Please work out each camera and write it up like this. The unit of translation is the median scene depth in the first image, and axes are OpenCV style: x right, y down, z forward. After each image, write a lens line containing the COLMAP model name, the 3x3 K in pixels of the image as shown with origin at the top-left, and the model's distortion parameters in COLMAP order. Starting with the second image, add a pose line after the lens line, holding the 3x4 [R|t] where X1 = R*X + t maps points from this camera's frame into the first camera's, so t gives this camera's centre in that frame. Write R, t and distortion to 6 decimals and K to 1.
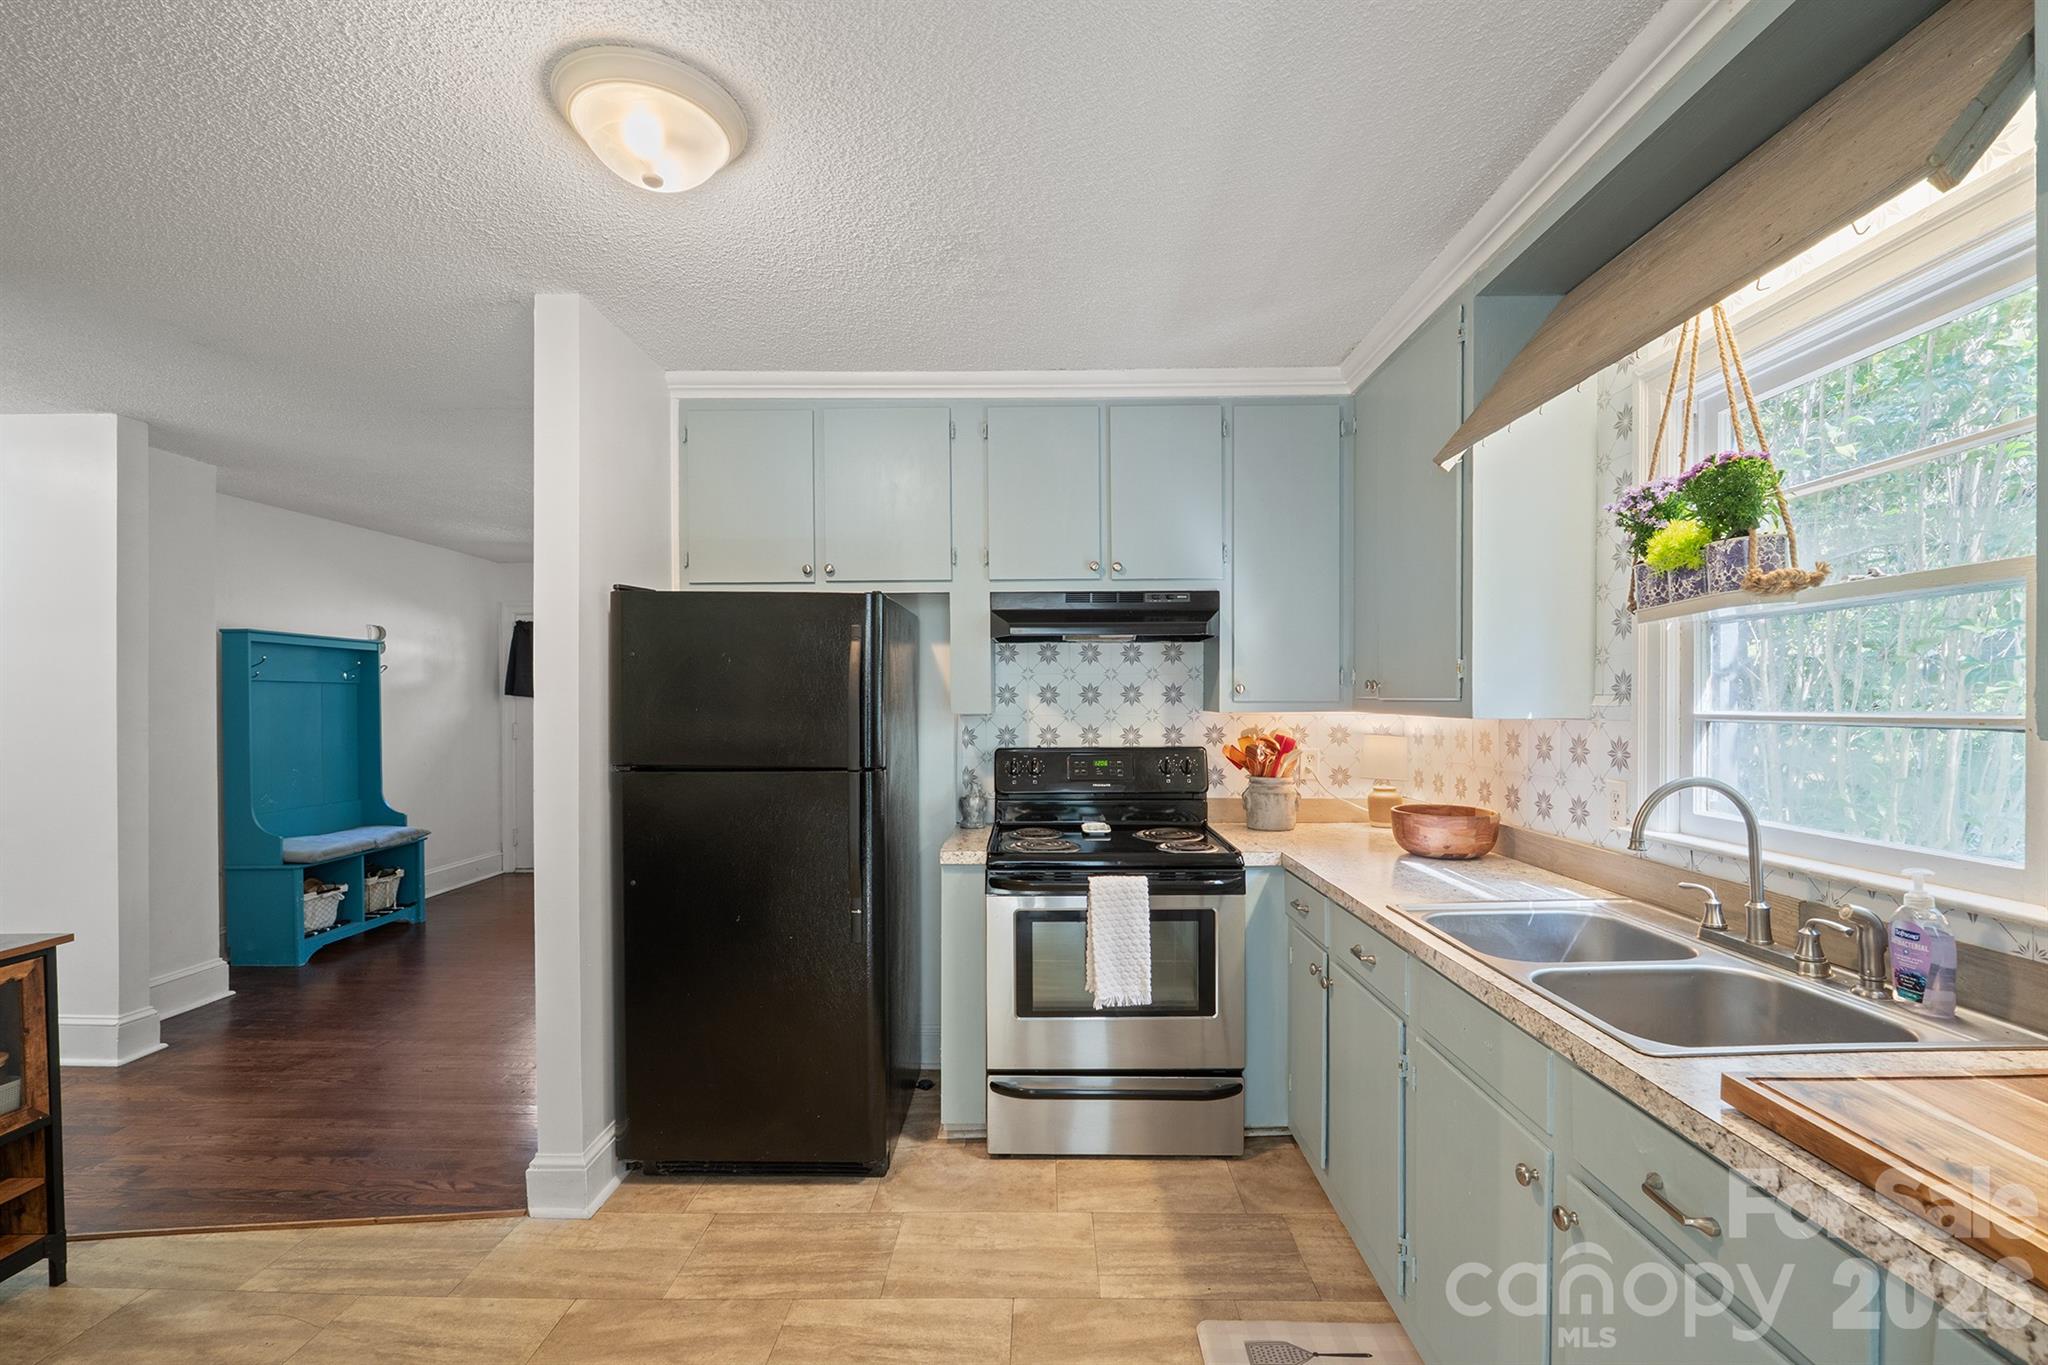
lens RADIAL K [[873.7, 0, 1026.7], [0, 873.7, 691.1], [0, 0, 1]] dist [0.000197, 0.000008]
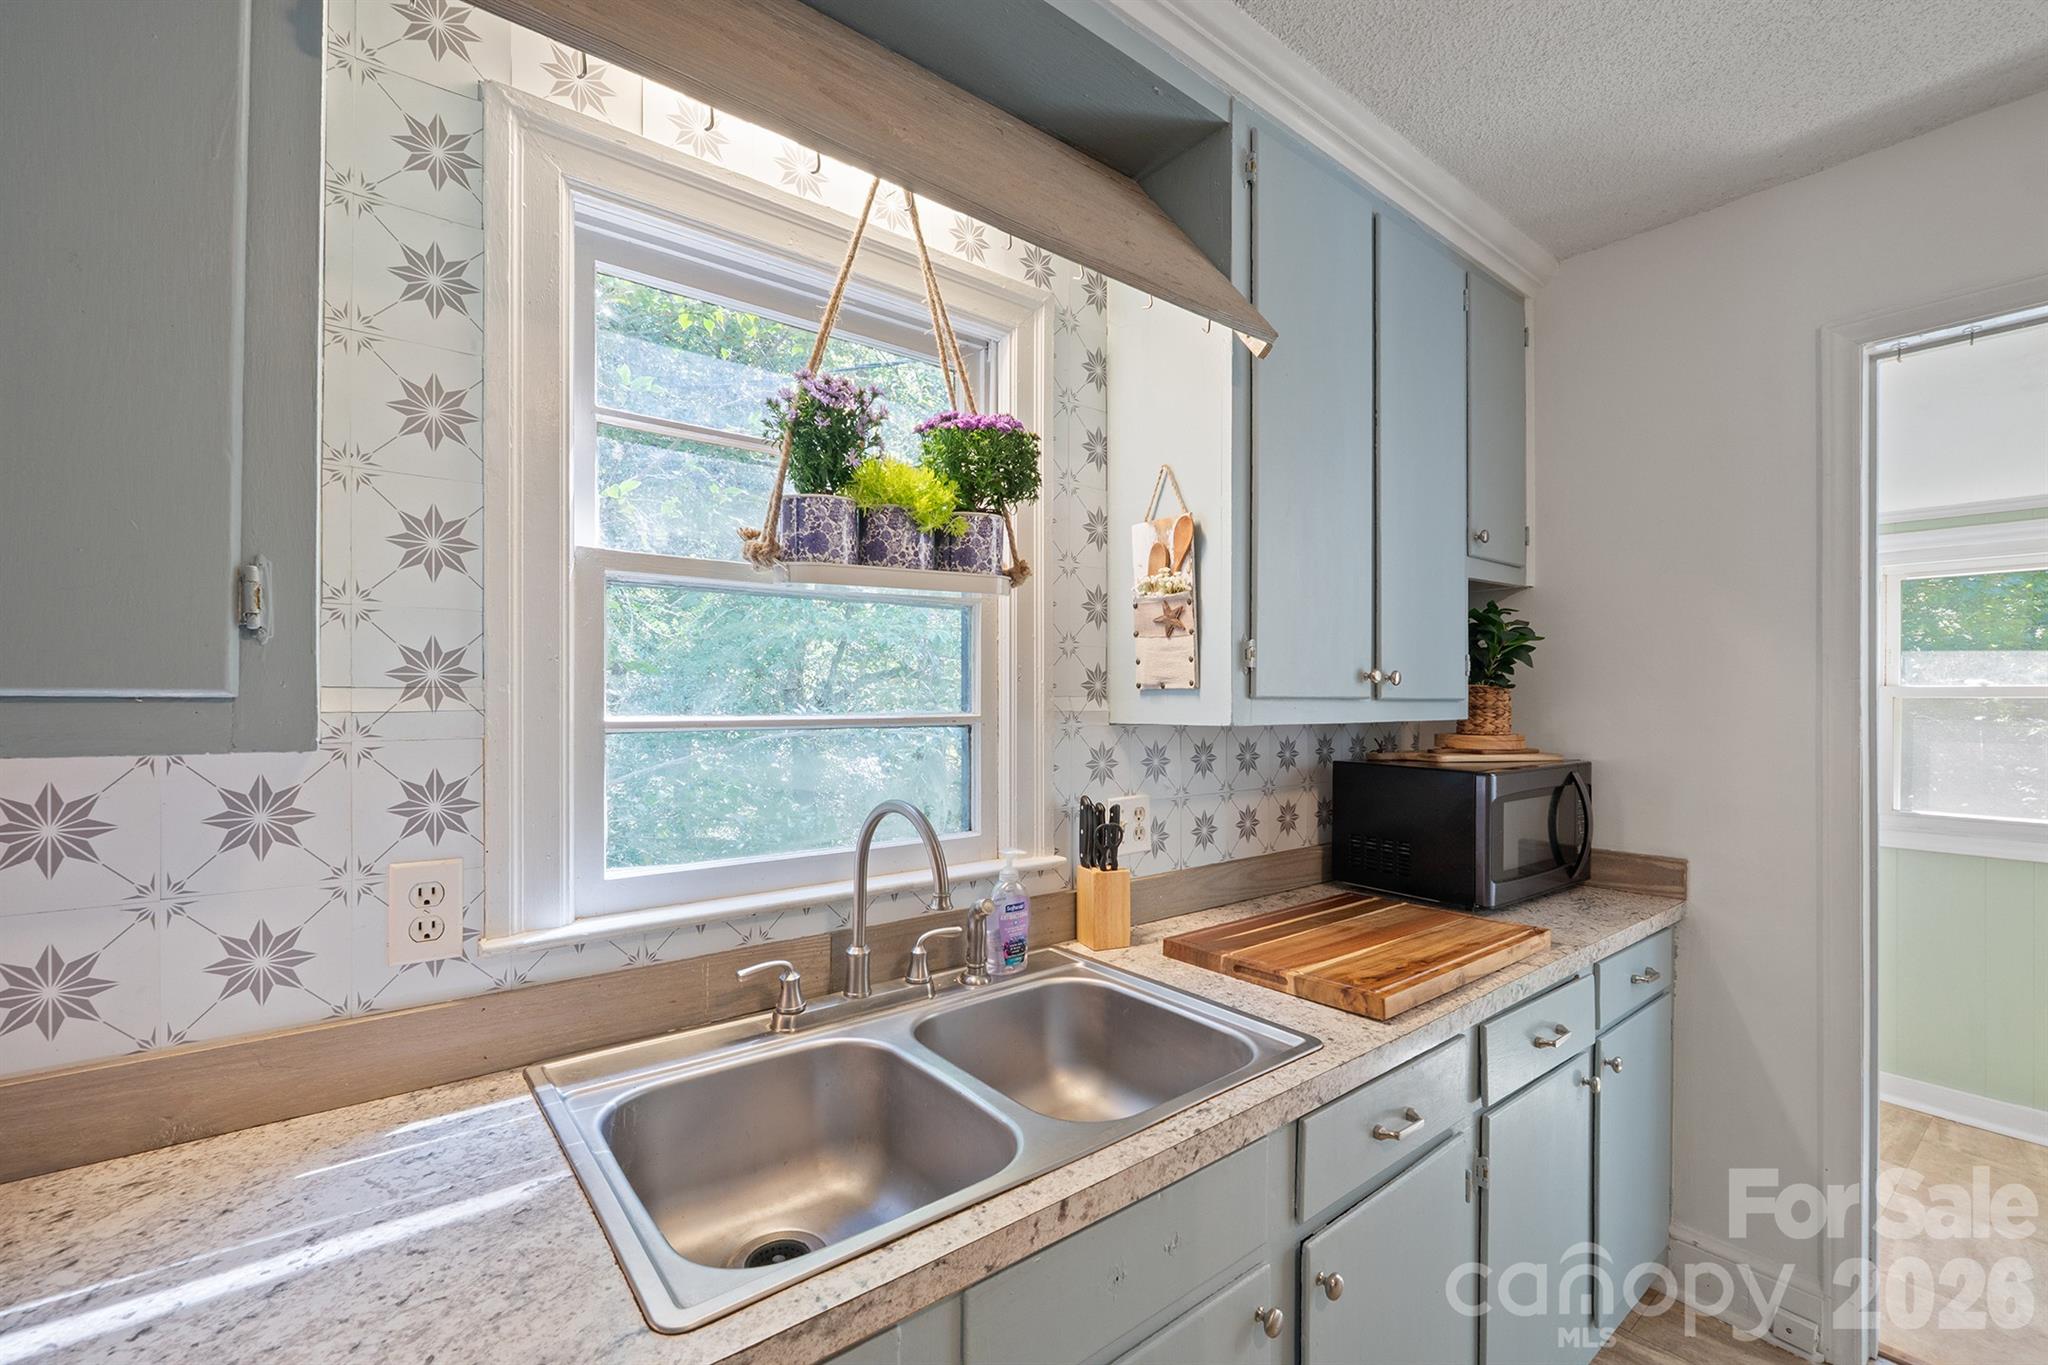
lens RADIAL K [[862.8, 0, 1024.6], [0, 862.8, 704.1], [0, 0, 1]] dist [-0.000129, -0.000022]
pose [[-0.630574, 0.003043, 0.776123, 0.116148], [-0.004954, 0.999956, -0.007946, 0.022914], [-0.776114, -0.008856, -0.630531, 1.358790]]
